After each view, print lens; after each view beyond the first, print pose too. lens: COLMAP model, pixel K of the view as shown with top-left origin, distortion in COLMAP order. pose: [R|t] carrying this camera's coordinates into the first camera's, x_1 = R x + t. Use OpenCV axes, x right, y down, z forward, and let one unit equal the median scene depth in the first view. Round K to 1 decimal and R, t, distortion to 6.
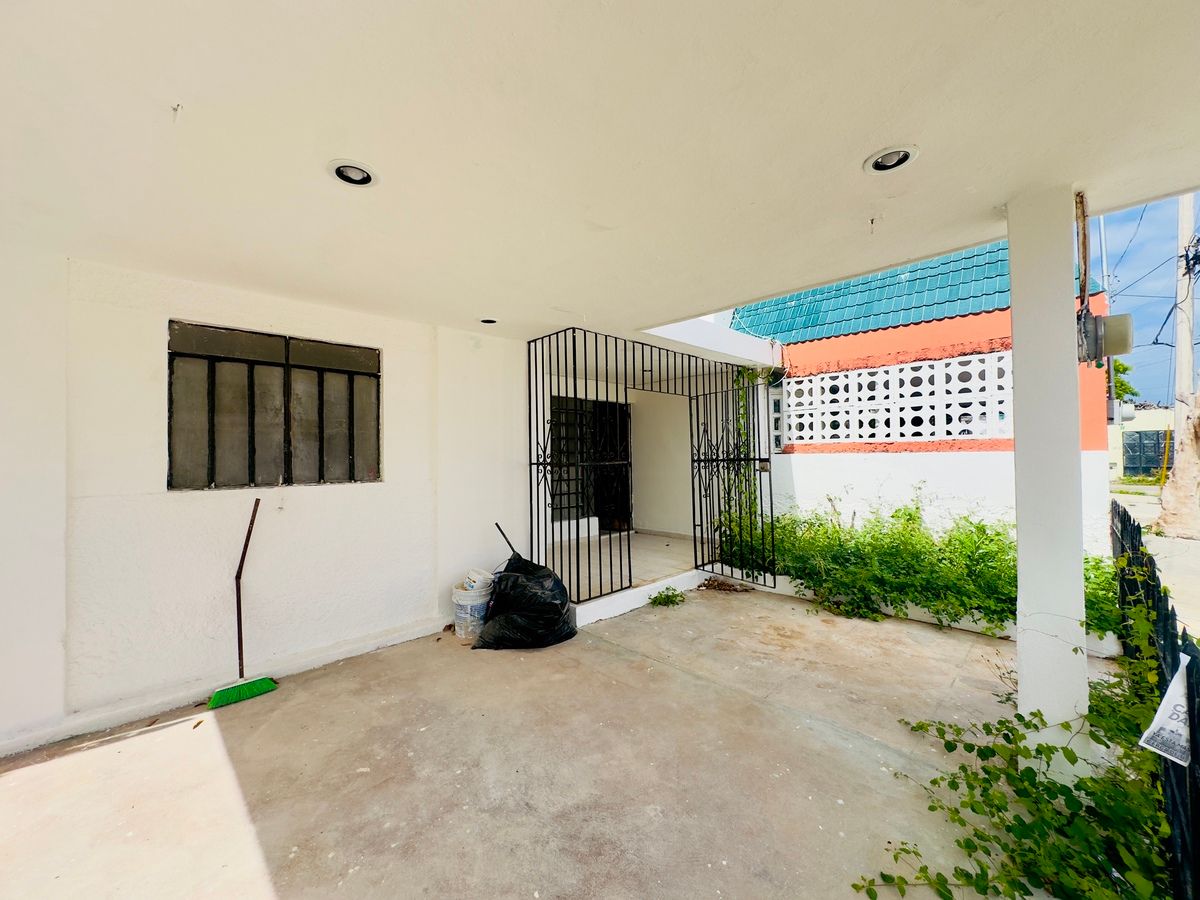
lens RADIAL K [[487.2, 0, 600.0], [0, 487.2, 450.0], [0, 0, 1]] dist [0.011303, -0.000161]
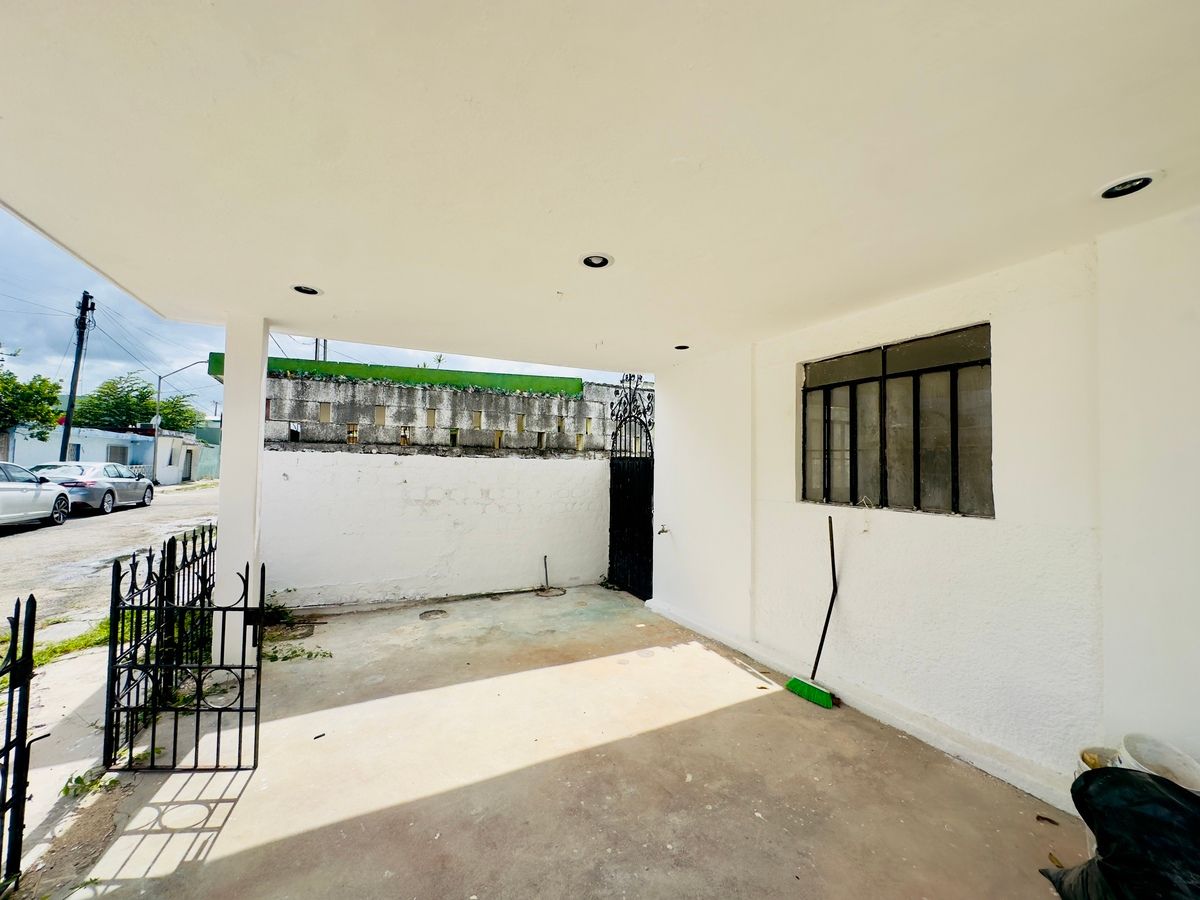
lens RADIAL K [[483.8, 0, 600.0], [0, 483.8, 450.0], [0, 0, 1]] dist [-0.002529, -0.000222]
pose [[-0.317518, -0.024349, -0.947940, 0.395351], [0.002551, 0.999645, -0.026532, -0.014535], [0.948249, -0.010843, -0.317343, 0.797120]]
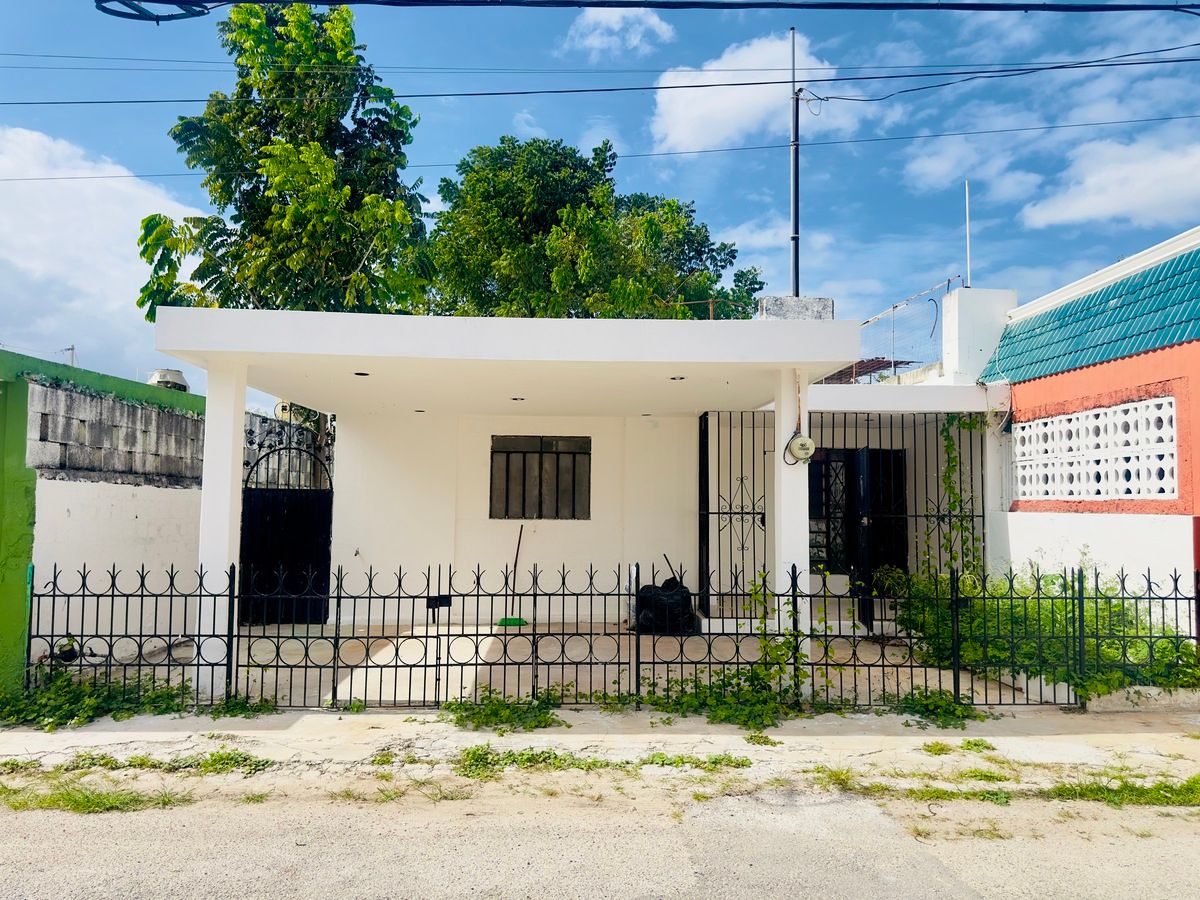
lens RADIAL K [[788.4, 0, 600.0], [0, 788.4, 450.0], [0, 0, 1]] dist [0.124180, -0.127596]
pose [[0.738393, -0.024496, -0.673926, 1.492289], [-0.010419, 0.998806, -0.047720, -0.045760], [0.674291, 0.042257, 0.737256, -1.000223]]
